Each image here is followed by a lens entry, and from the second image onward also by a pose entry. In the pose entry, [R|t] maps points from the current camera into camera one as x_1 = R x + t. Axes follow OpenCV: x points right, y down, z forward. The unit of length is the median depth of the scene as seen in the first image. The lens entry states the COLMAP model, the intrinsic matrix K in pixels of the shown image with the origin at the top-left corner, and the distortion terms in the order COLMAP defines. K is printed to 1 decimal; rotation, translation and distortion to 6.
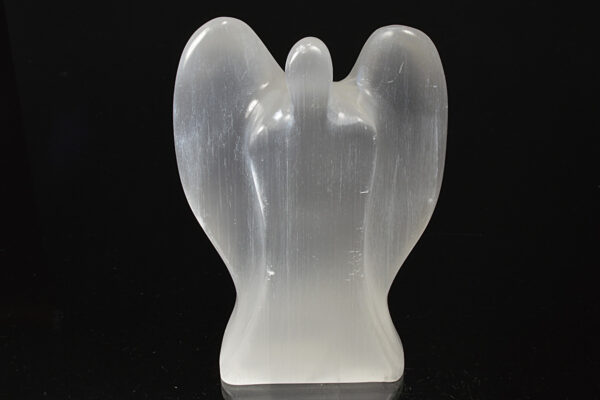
lens RADIAL K [[1547.9, 0, 300.0], [0, 1547.9, 200.0], [0, 0, 1]] dist [0.045006, 0.076837]
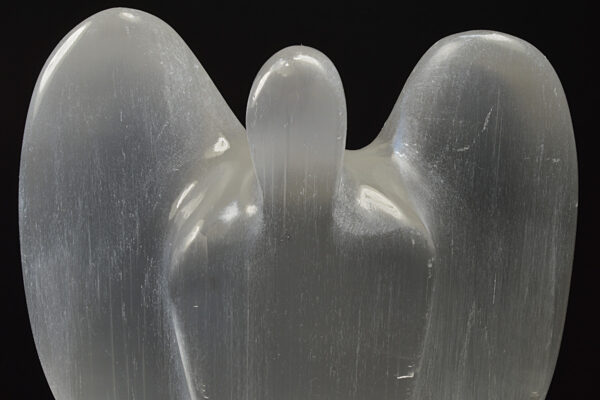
lens RADIAL K [[1547.9, 0, 300.0], [0, 1547.9, 200.0], [0, 0, 1]] dist [0.045006, 0.076837]
pose [[0.999765, 0.018995, 0.010440, 0.002282], [-0.017769, 0.994087, -0.107124, -0.007512], [-0.012413, 0.106913, 0.994191, 0.508900]]
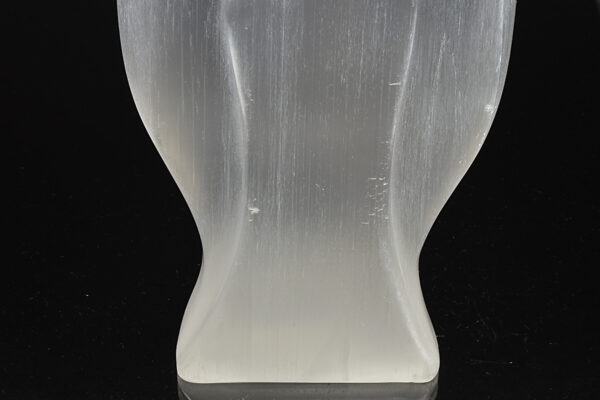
lens RADIAL K [[1547.9, 0, 300.0], [0, 1547.9, 200.0], [0, 0, 1]] dist [0.045006, 0.076837]
pose [[0.999544, 0.020181, 0.022478, -0.014373], [-0.018176, 0.996122, -0.086082, 0.104708], [-0.024128, 0.085634, 0.996034, 0.327652]]
